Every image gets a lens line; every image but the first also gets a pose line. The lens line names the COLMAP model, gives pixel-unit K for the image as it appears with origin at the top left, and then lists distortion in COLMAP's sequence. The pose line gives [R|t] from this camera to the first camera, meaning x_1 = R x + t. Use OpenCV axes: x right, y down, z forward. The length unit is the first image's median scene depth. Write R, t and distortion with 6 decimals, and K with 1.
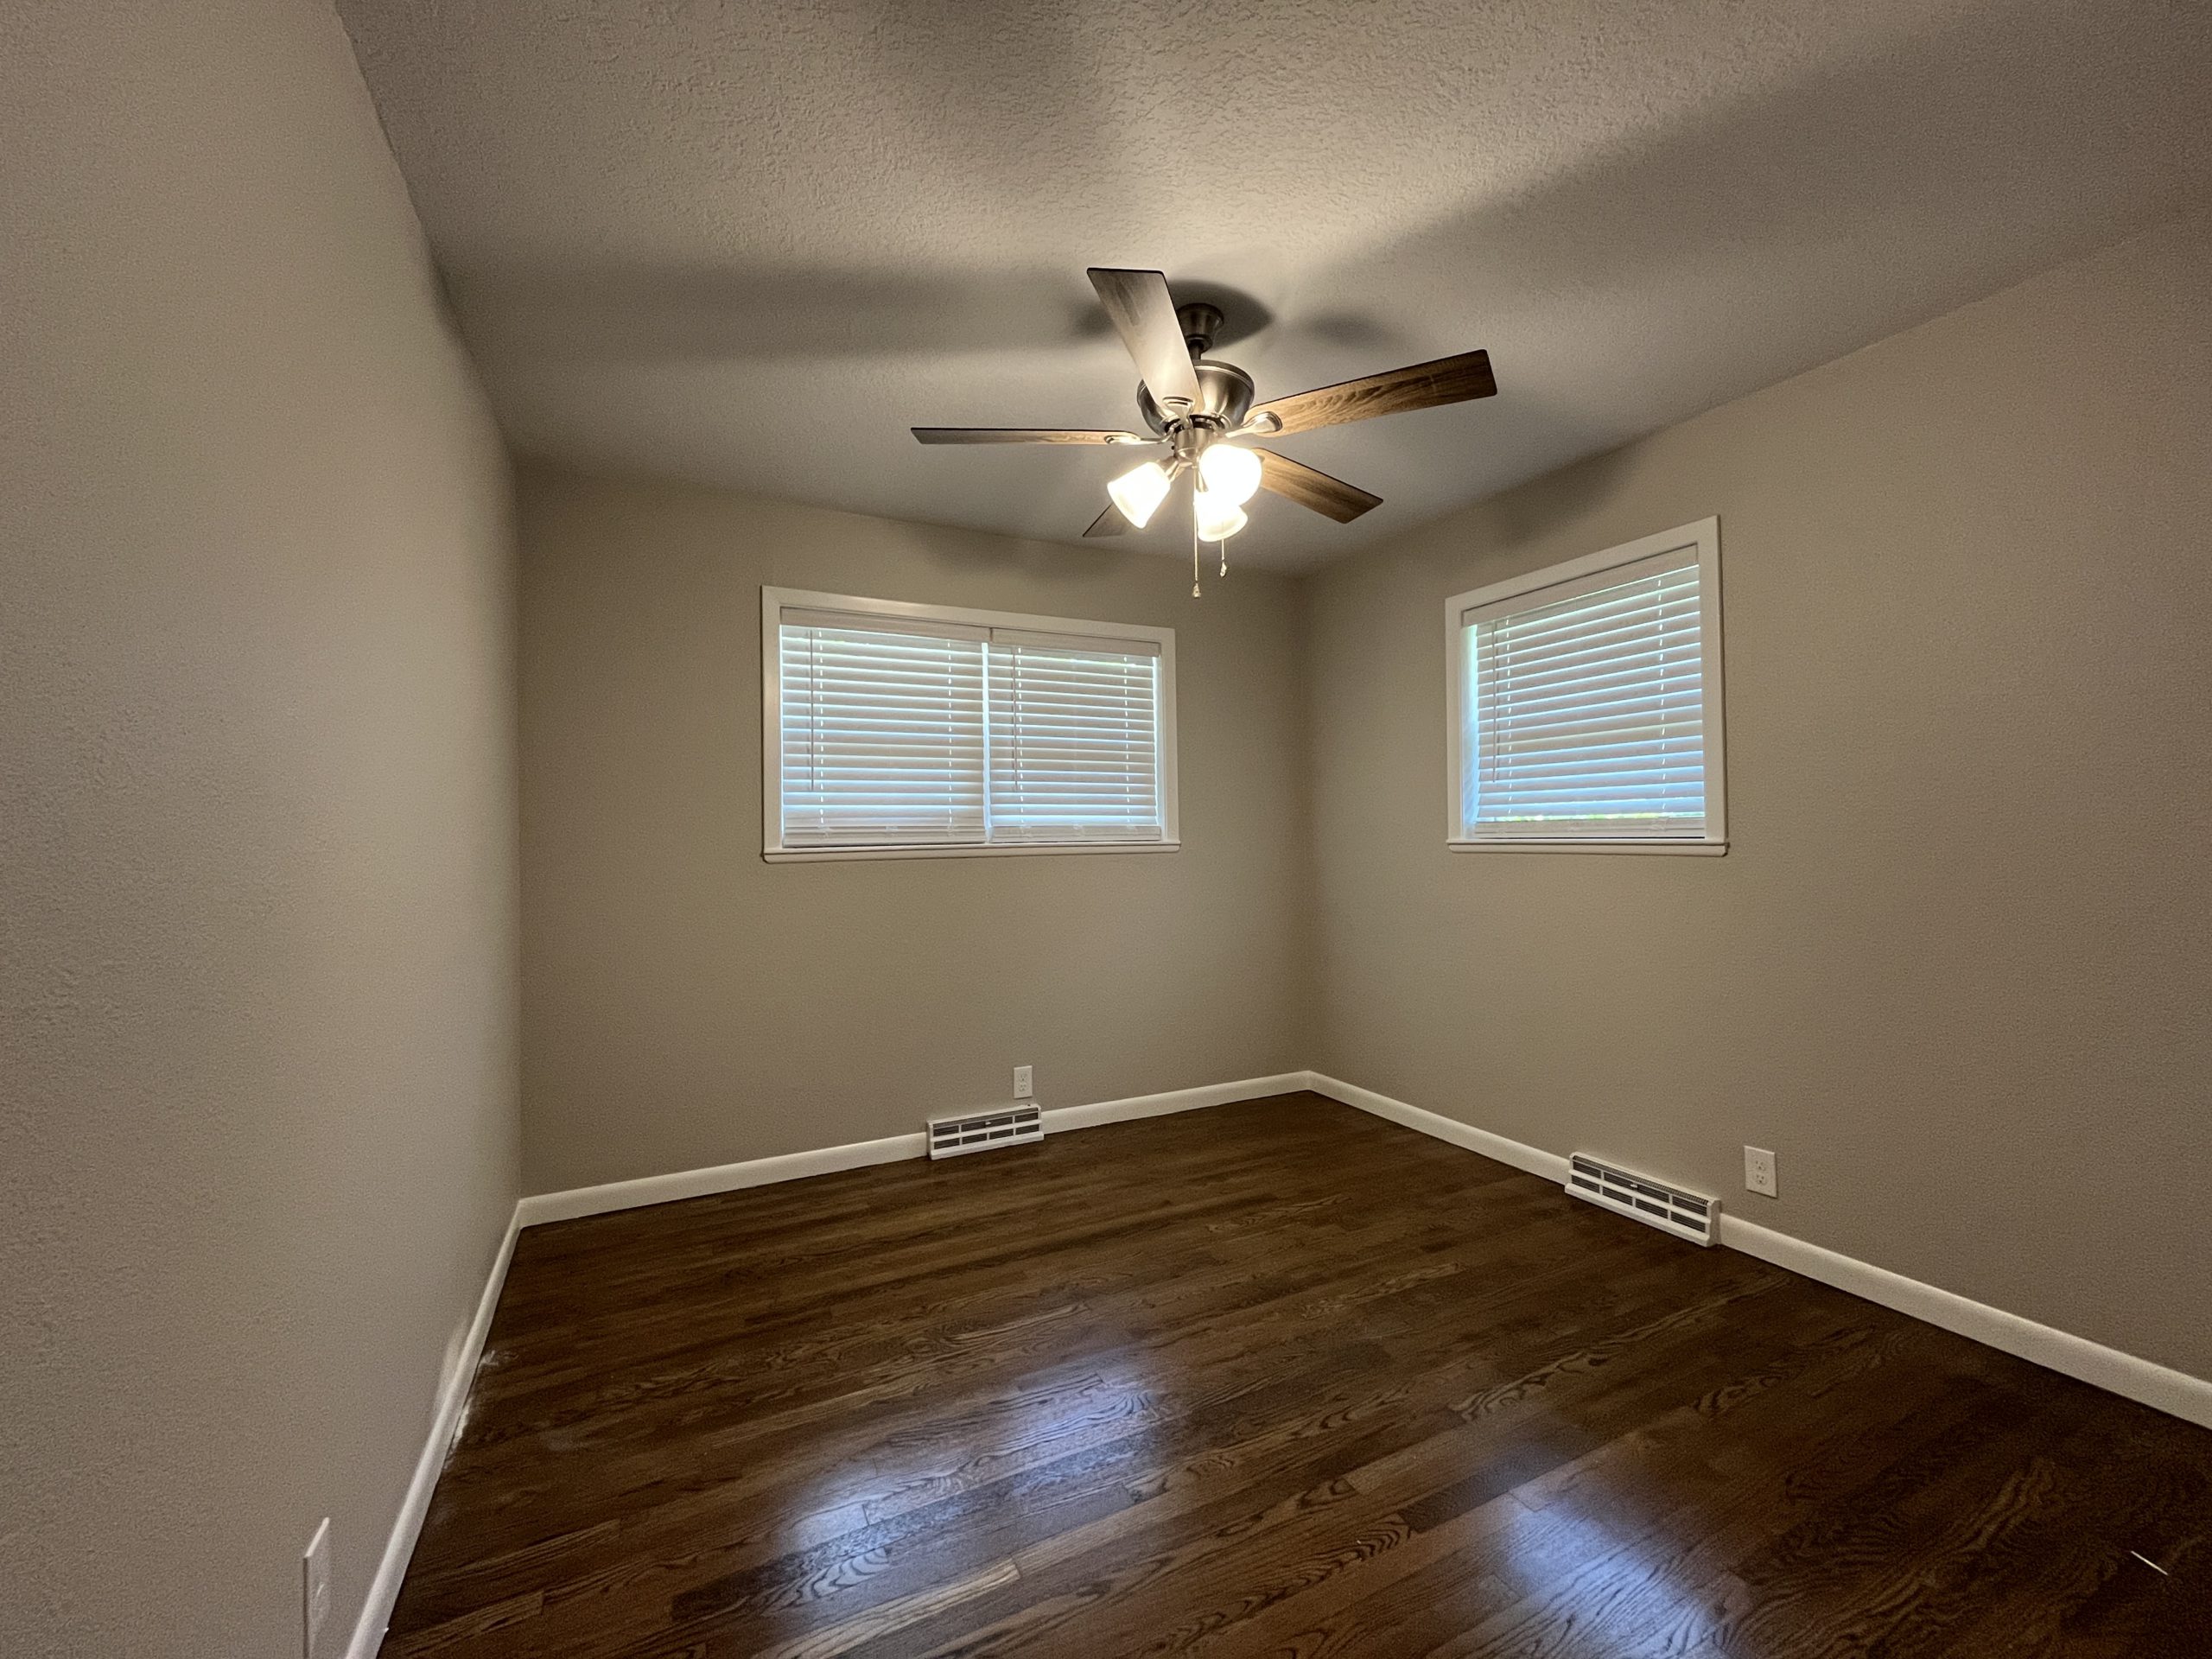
lens RADIAL K [[992.0, 0, 1157.0], [0, 992.0, 826.4], [0, 0, 1]] dist [-0.000634, 0.113215]
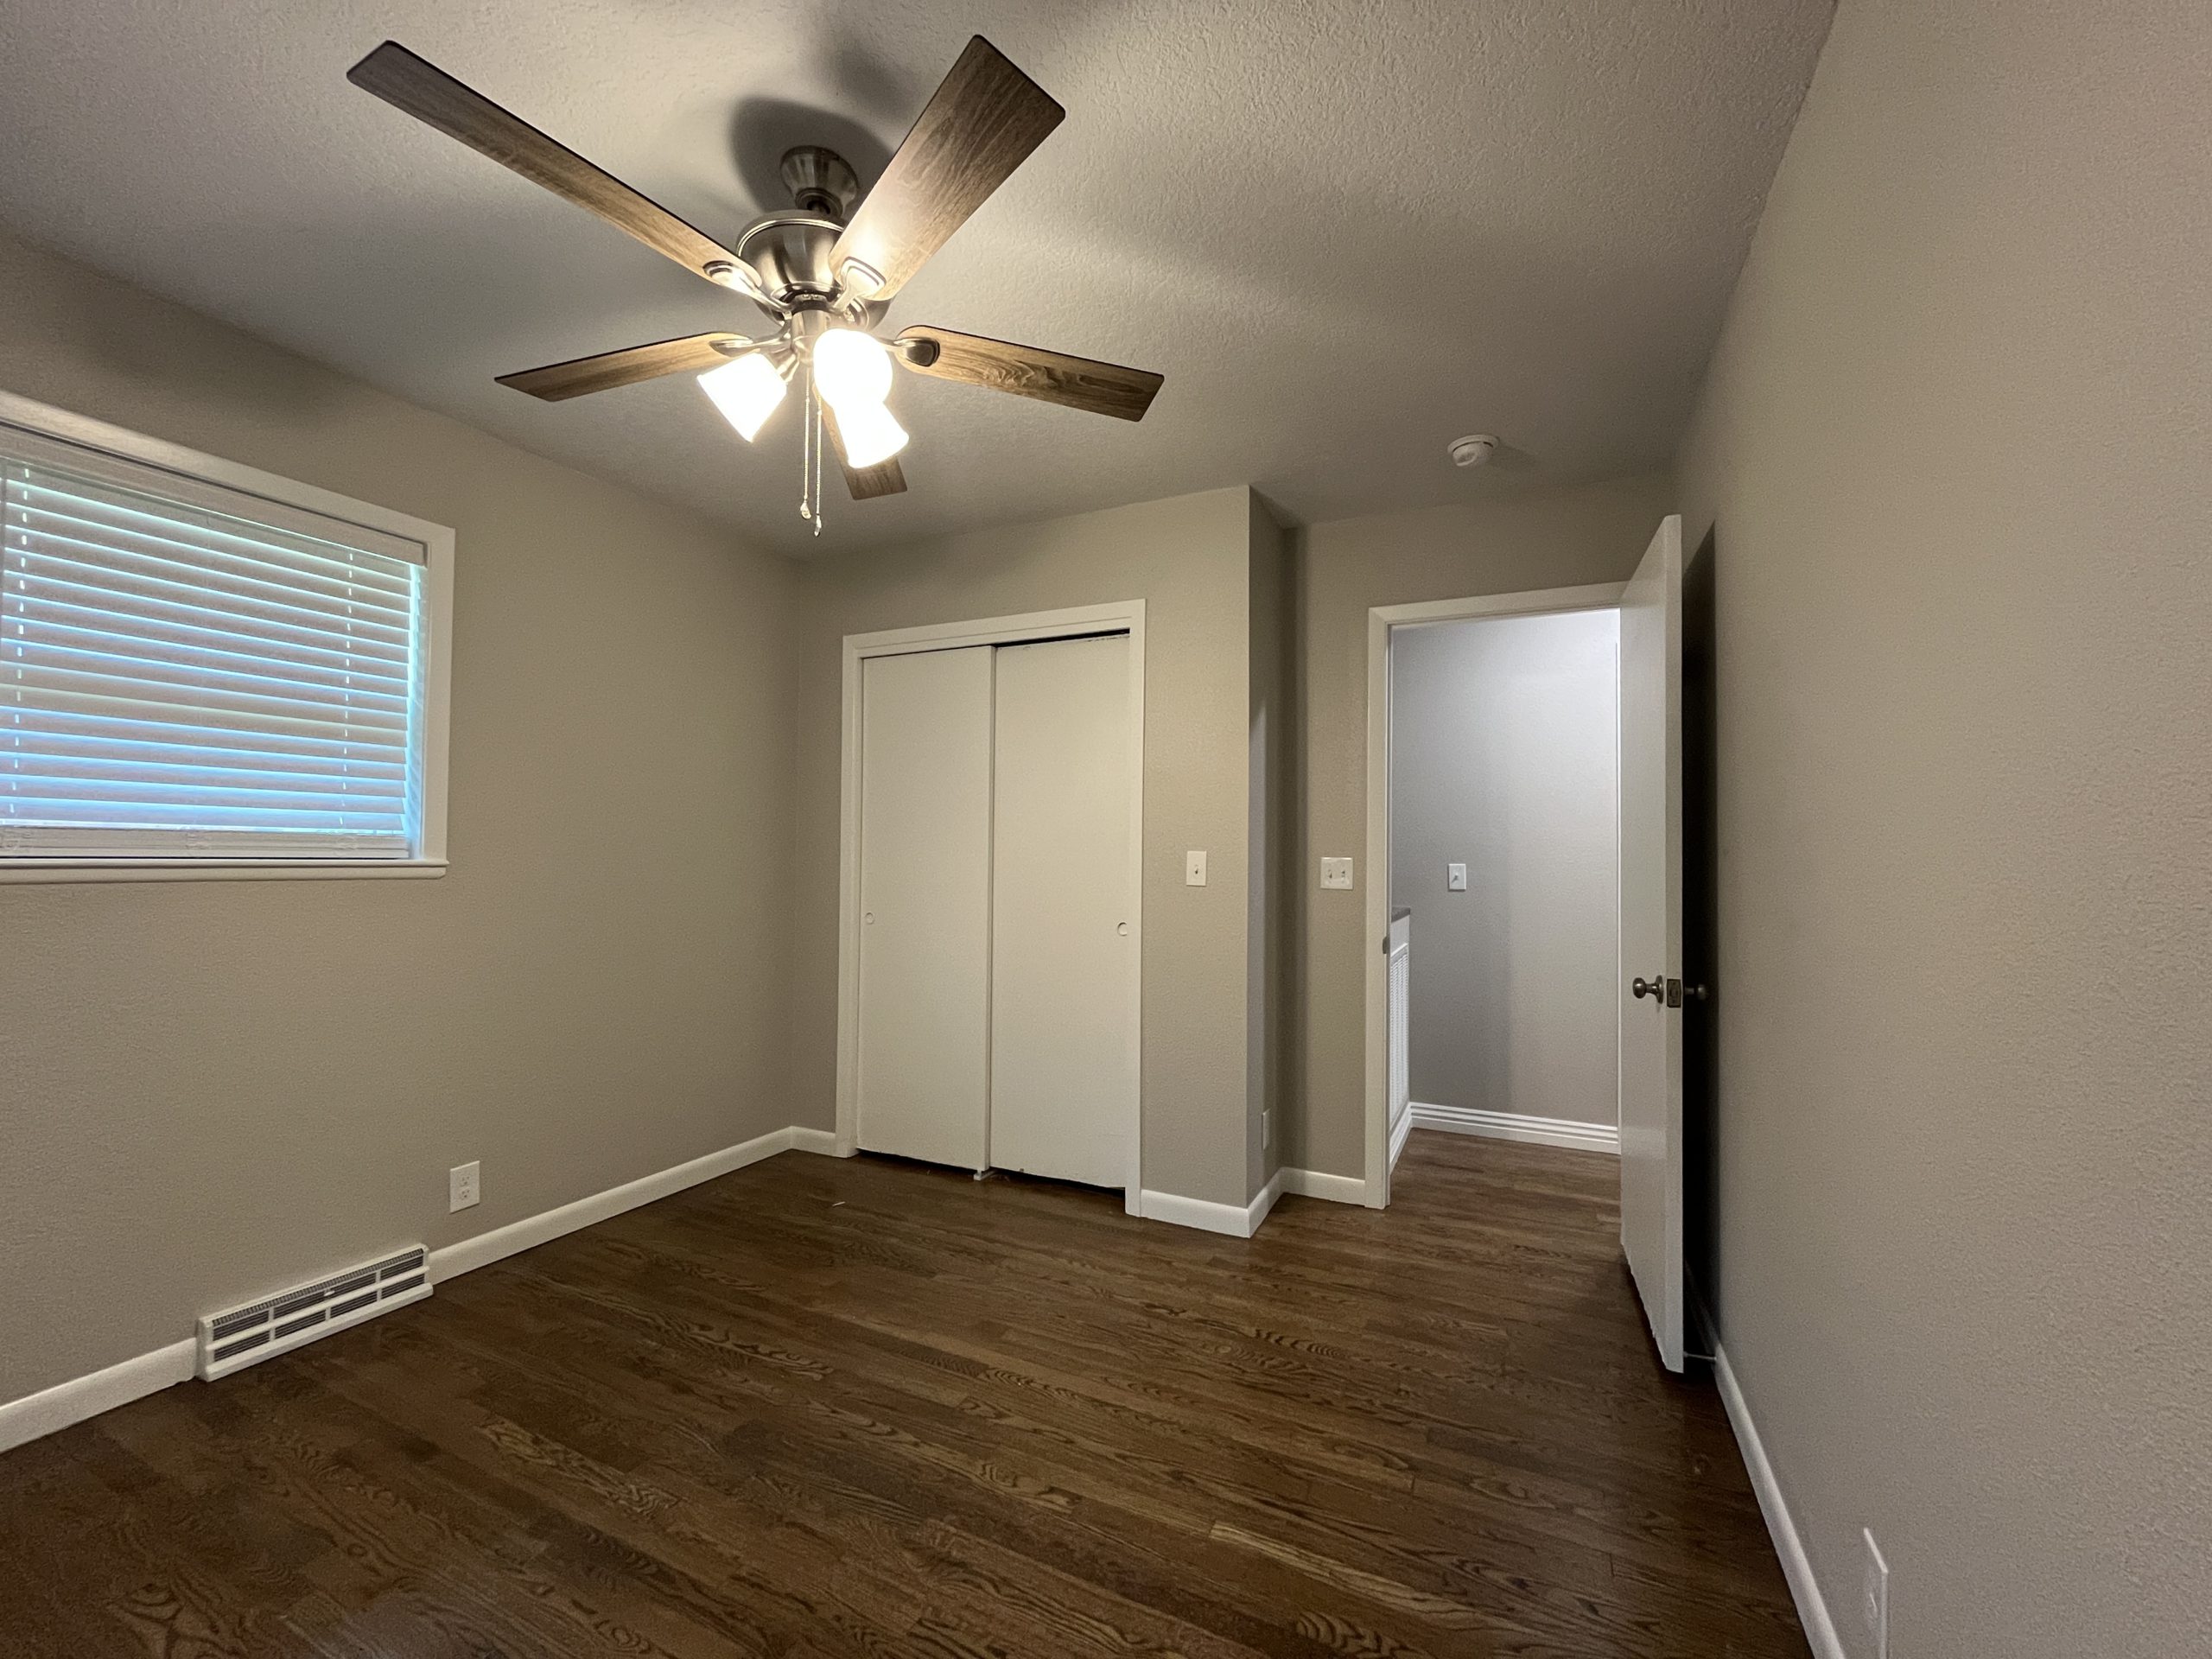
lens RADIAL K [[893.5, 0, 1106.8], [0, 893.5, 832.2], [0, 0, 1]] dist [-0.003041, -0.000033]
pose [[-0.575364, 0.032537, 0.817250, -0.521402], [-0.002904, 0.999121, -0.041822, 0.018878], [-0.817892, -0.026436, -0.574764, 0.996833]]
